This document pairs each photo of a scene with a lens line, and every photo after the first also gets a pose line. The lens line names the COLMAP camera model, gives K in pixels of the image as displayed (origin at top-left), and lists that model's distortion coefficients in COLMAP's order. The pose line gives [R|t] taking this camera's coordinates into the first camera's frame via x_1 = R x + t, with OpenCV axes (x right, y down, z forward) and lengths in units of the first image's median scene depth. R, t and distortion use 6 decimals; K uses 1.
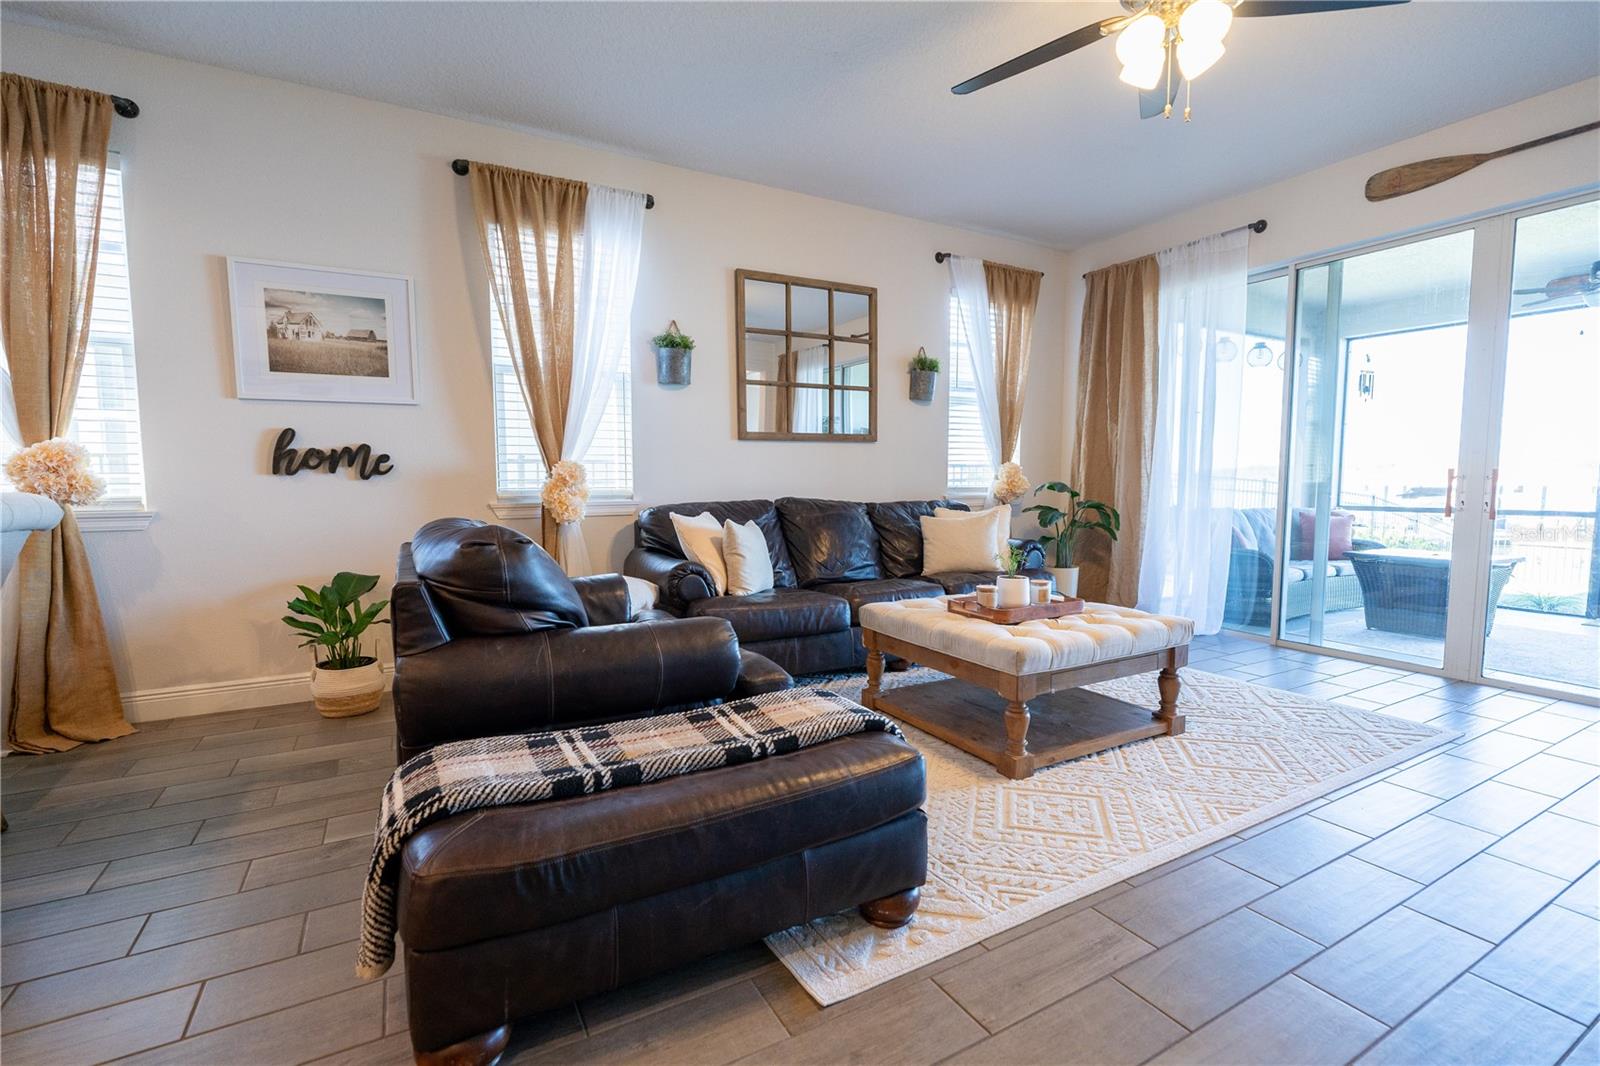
lens RADIAL K [[710.5, 0, 800.0], [0, 710.5, 533.0], [0, 0, 1]] dist [-0.015136, -0.000380]
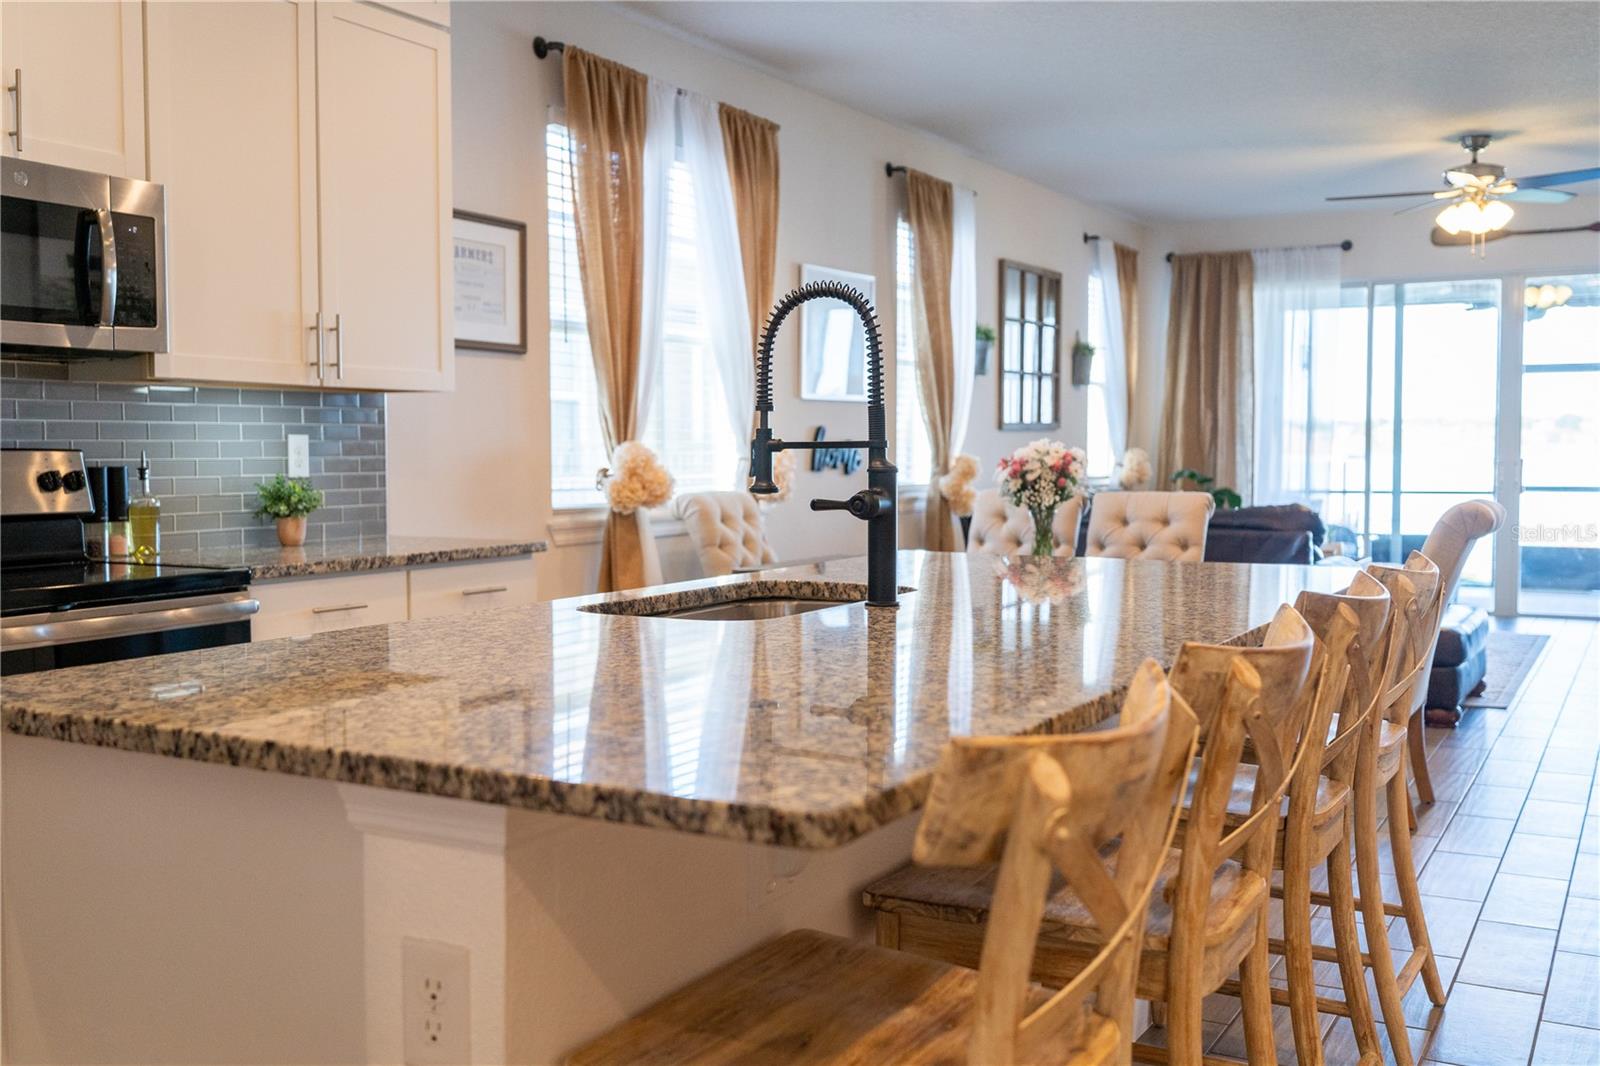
lens RADIAL K [[1589.6, 0, 868.9], [0, 1589.6, 530.8], [0, 0, 1]] dist [0.062193, -0.003083]
pose [[0.831150, -0.028501, 0.555317, -1.668024], [0.043888, 0.998932, -0.014418, 0.032735], [-0.554313, 0.036355, 0.831514, -0.817751]]
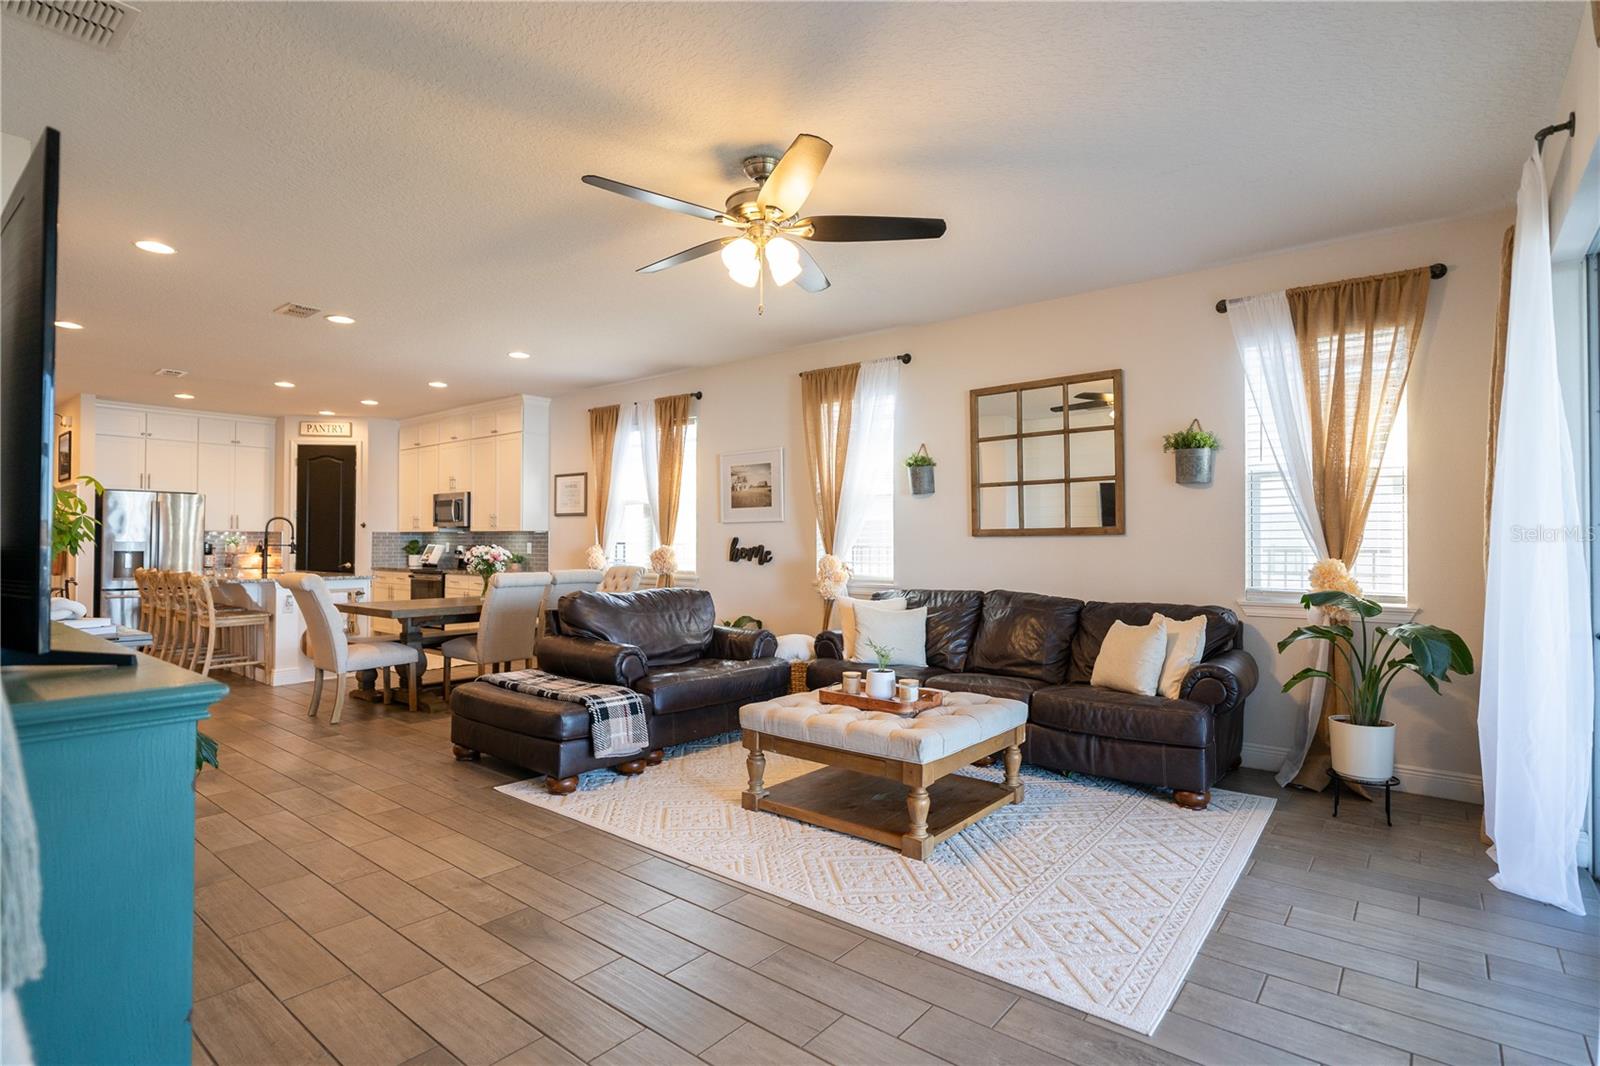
lens RADIAL K [[791.6, 0, 829.9], [0, 791.6, 536.8], [0, 0, 1]] dist [-0.017127, -0.000229]
pose [[0.383475, -0.005391, -0.923535, 1.146566], [-0.078450, 0.996179, -0.038390, -0.074628], [0.920213, 0.087173, 0.381587, 0.356104]]
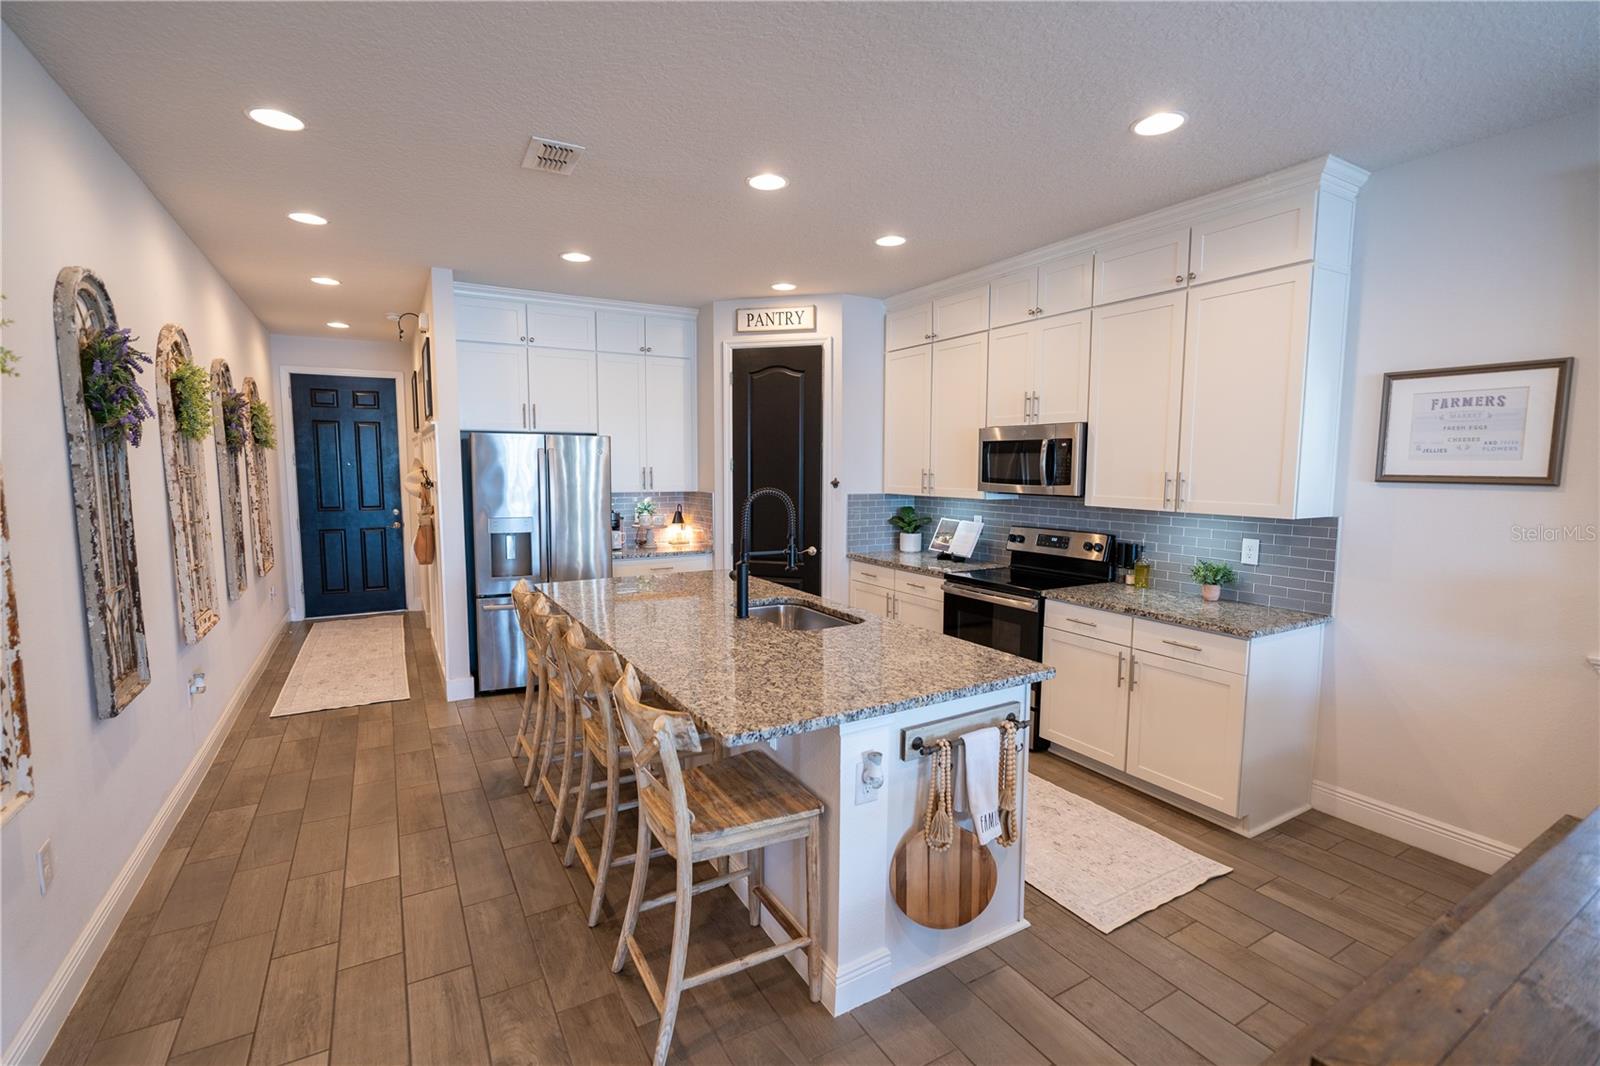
lens RADIAL K [[710.5, 0, 800.0], [0, 710.5, 533.0], [0, 0, 1]] dist [-0.015136, -0.000380]
pose [[0.011306, 0.099262, -0.994997, -0.462897], [-0.082160, 0.991788, 0.098008, -0.125245], [0.996555, 0.080641, 0.019368, -0.158715]]
